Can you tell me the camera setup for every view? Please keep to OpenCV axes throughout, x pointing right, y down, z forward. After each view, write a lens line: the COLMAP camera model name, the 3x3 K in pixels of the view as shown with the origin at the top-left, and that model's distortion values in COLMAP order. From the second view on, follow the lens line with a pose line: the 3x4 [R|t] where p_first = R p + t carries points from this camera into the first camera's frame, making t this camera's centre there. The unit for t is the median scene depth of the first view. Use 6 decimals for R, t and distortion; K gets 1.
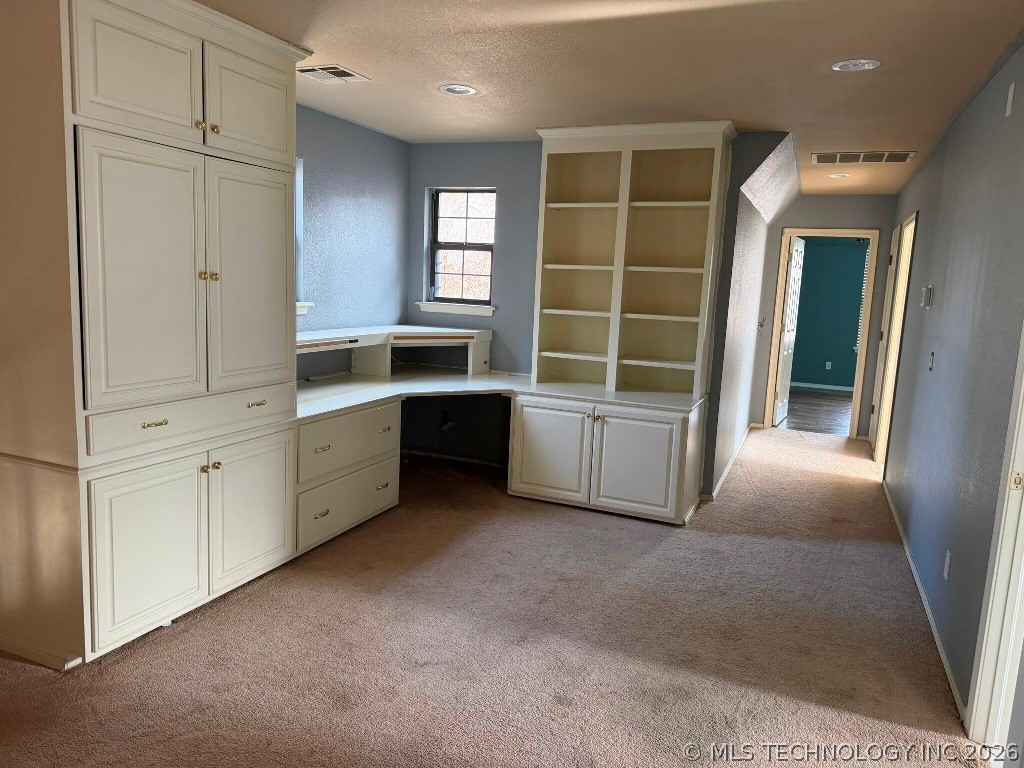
lens RADIAL K [[729.1, 0, 508.8], [0, 729.1, 387.0], [0, 0, 1]] dist [0.091465, -0.120999]
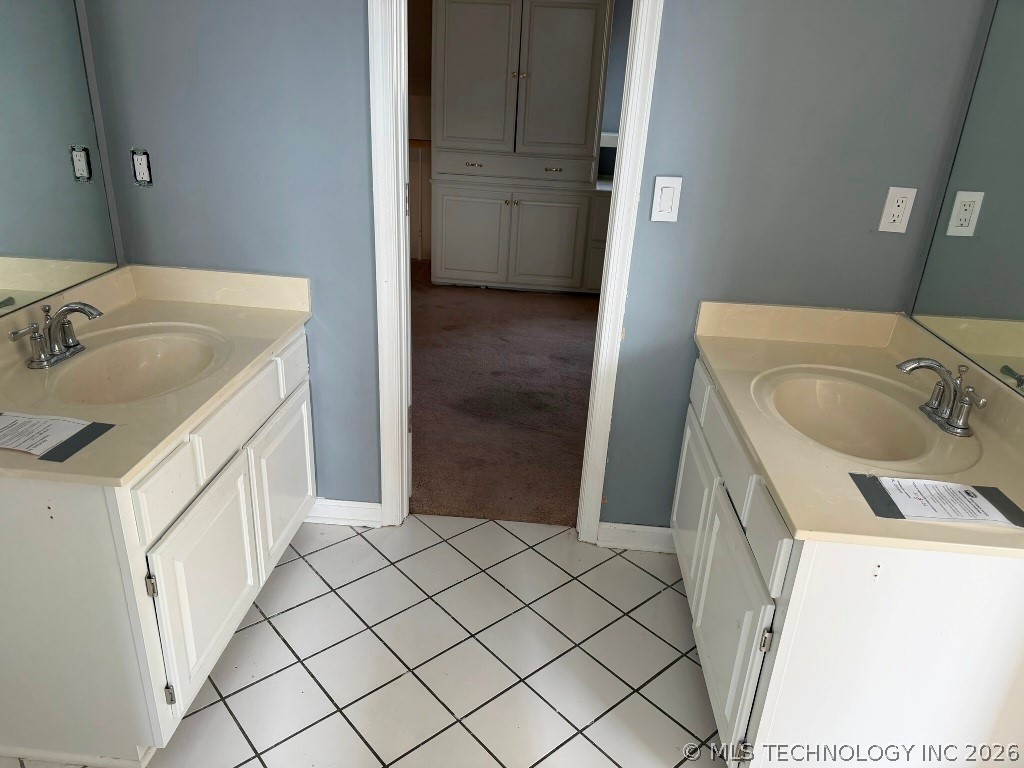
lens RADIAL K [[729.1, 0, 508.8], [0, 729.1, 387.0], [0, 0, 1]] dist [0.091465, -0.120999]
pose [[0.324960, 0.334674, -0.884530, 1.081958], [-0.174511, 0.940450, 0.291720, 0.020286], [0.929487, 0.059562, 0.364013, 0.390416]]
